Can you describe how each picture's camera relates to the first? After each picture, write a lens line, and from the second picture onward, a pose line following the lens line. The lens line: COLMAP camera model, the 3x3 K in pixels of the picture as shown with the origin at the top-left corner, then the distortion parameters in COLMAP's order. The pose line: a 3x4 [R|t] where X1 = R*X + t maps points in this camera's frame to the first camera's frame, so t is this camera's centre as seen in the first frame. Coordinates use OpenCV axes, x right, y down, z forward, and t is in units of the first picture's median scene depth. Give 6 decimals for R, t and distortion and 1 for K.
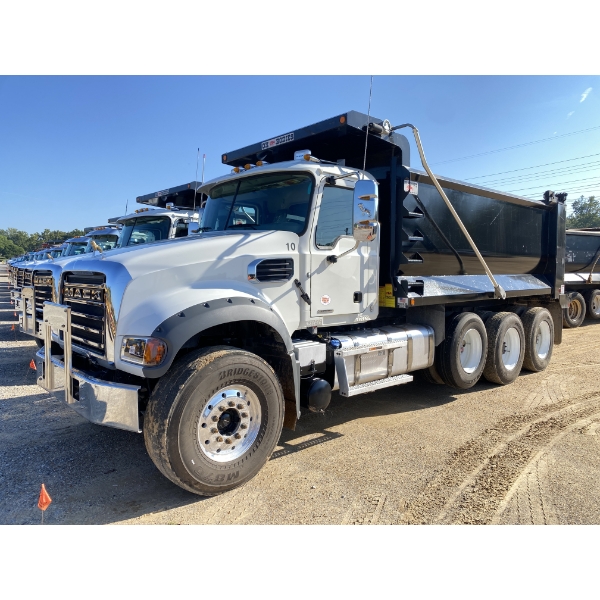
lens RADIAL K [[460.1, 0, 300.5], [0, 460.1, 295.7], [0, 0, 1]] dist [0.036198, 0.008067]
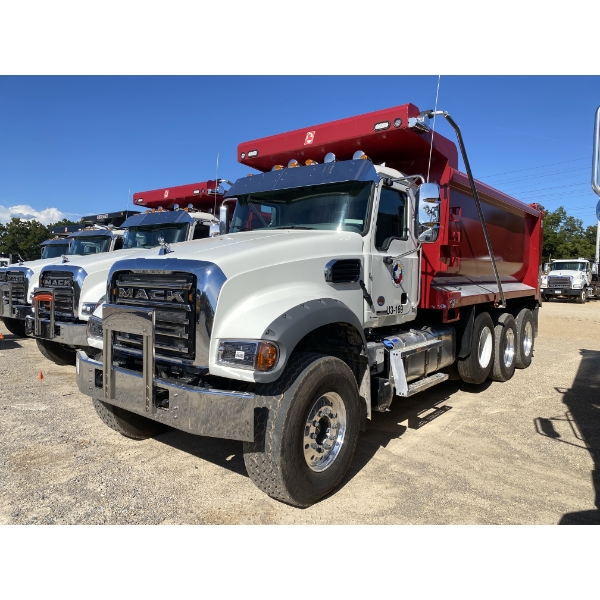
lens RADIAL K [[460.1, 0, 298.7], [0, 460.1, 293.8], [0, 0, 1]] dist [0.036198, 0.008067]
pose [[0.984546, 0.002744, 0.175103, -0.307718], [-0.002177, 0.999992, -0.003431, -0.002390], [-0.175111, 0.002996, 0.984544, 0.036485]]
